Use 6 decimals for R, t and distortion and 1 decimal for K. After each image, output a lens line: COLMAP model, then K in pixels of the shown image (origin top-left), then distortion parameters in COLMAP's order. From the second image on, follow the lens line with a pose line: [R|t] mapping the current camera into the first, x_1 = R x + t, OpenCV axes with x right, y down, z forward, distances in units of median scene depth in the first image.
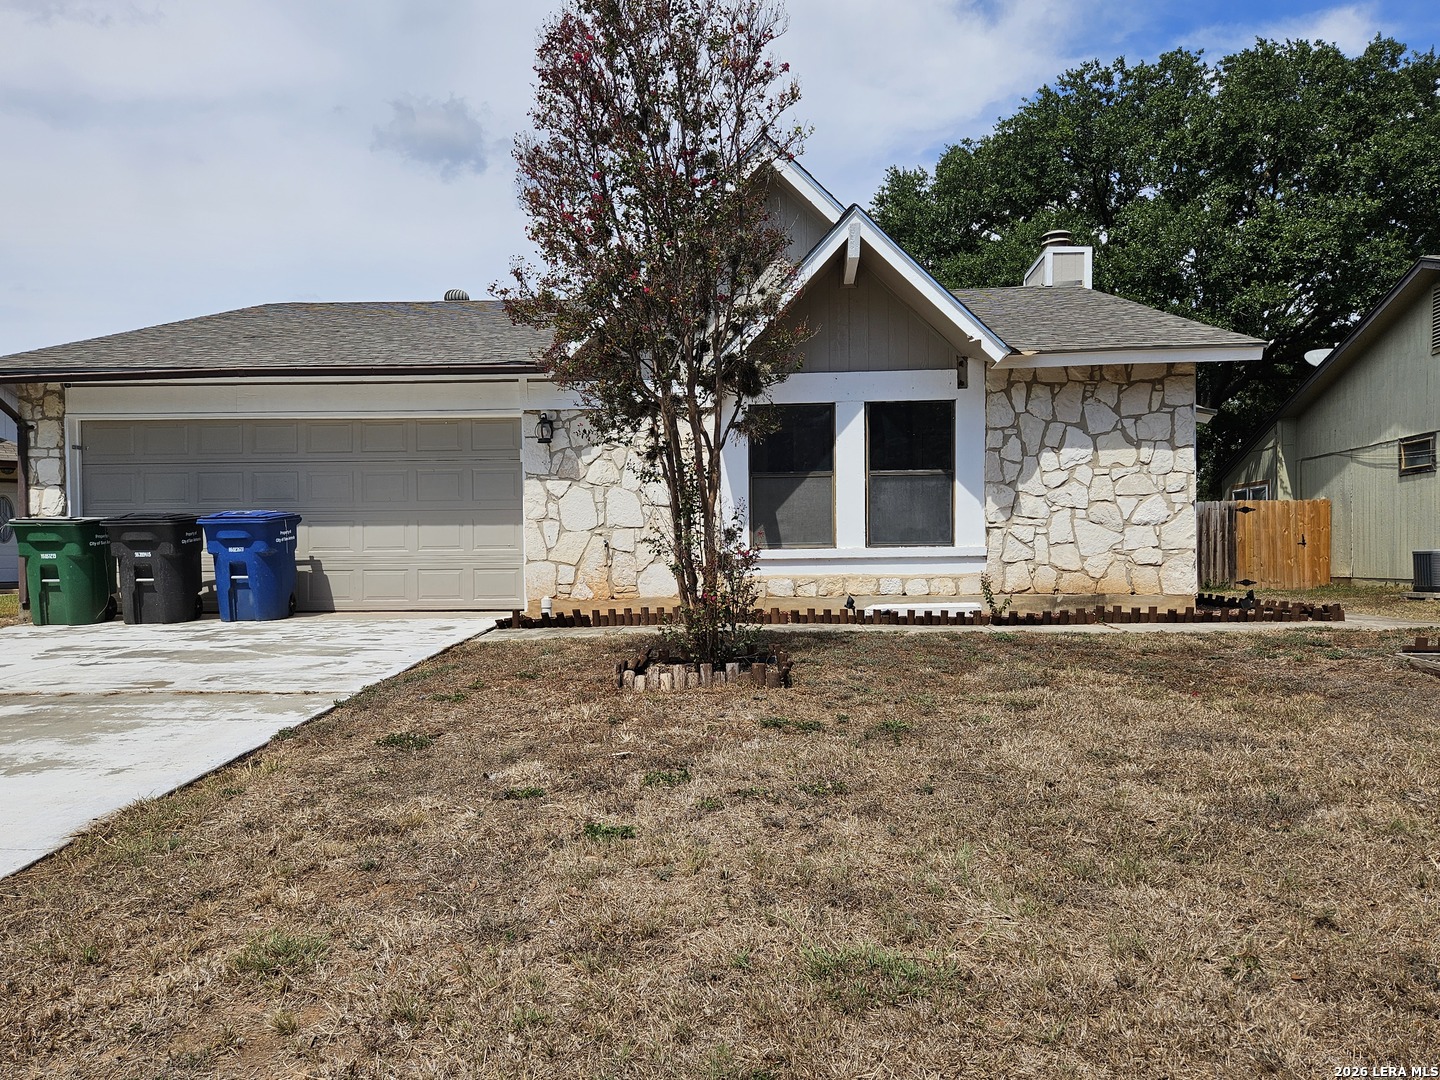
lens RADIAL K [[1086.3, 0, 716.9], [0, 1086.3, 553.0], [0, 0, 1]] dist [0.077997, -0.069418]
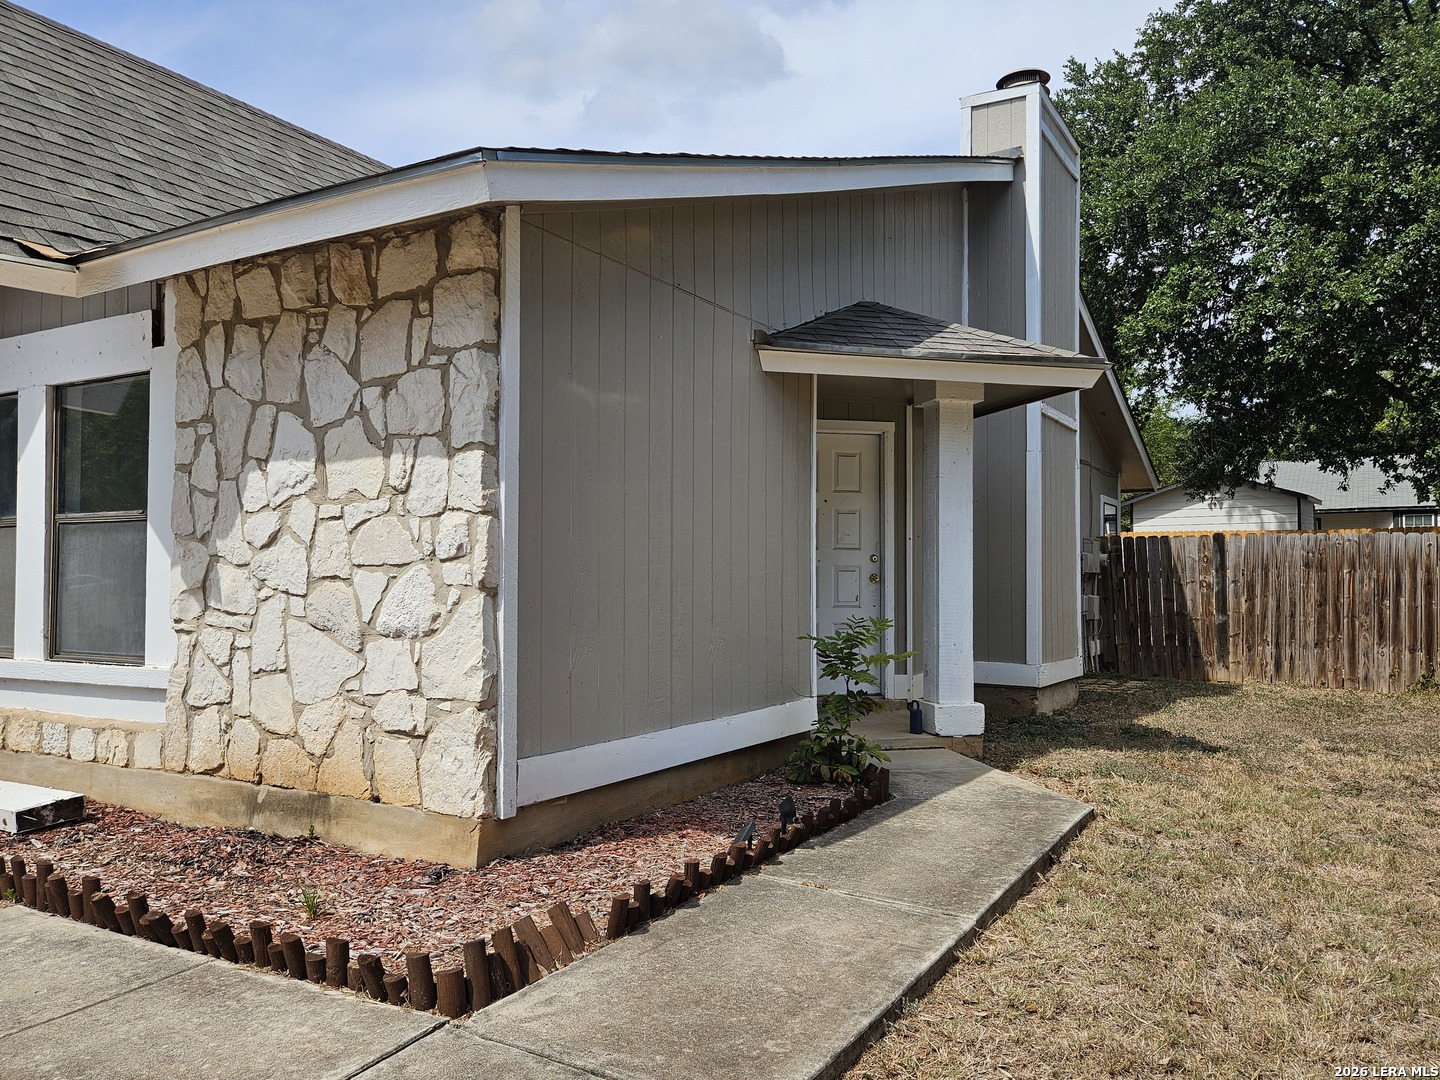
lens RADIAL K [[1086.3, 0, 722.7], [0, 1086.3, 533.8], [0, 0, 1]] dist [0.077997, -0.069418]
pose [[0.894930, -0.009289, -0.446110, 0.681351], [-0.000608, 0.999757, -0.022035, -0.055376], [0.446206, 0.019991, 0.894707, 0.674709]]
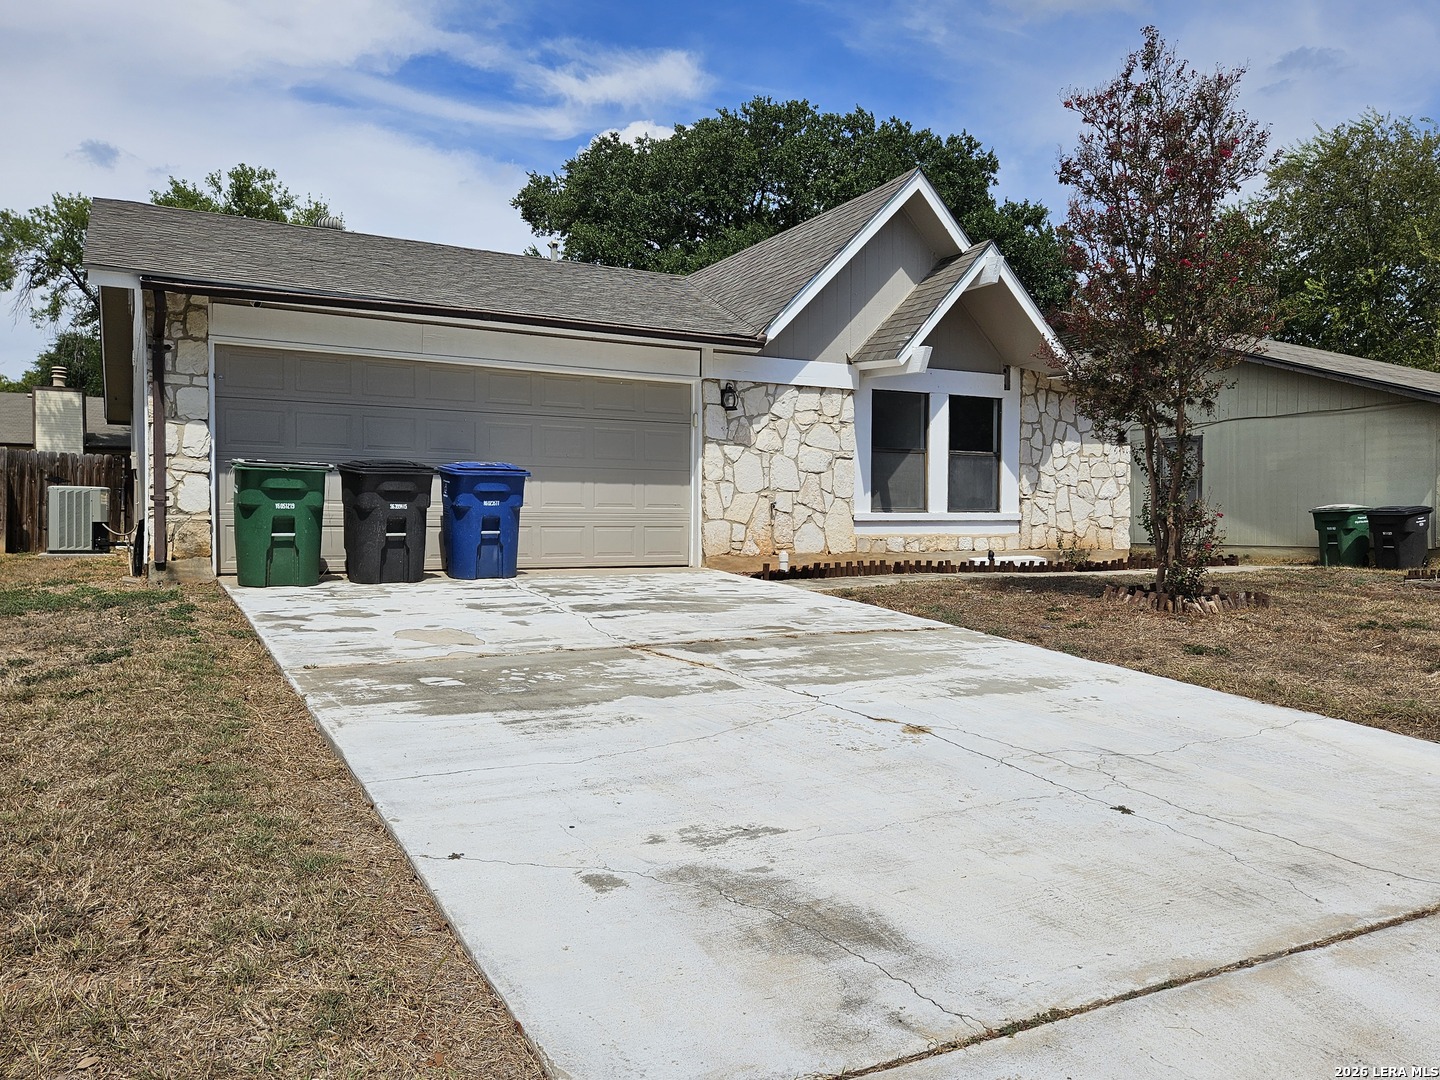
lens RADIAL K [[1086.3, 0, 720.8], [0, 1086.3, 543.6], [0, 0, 1]] dist [0.077997, -0.069418]
pose [[0.838772, 0.001529, 0.544481, -0.768033], [-0.013675, 0.999740, 0.018258, 0.011664], [-0.544311, -0.022760, 0.838575, 0.098269]]
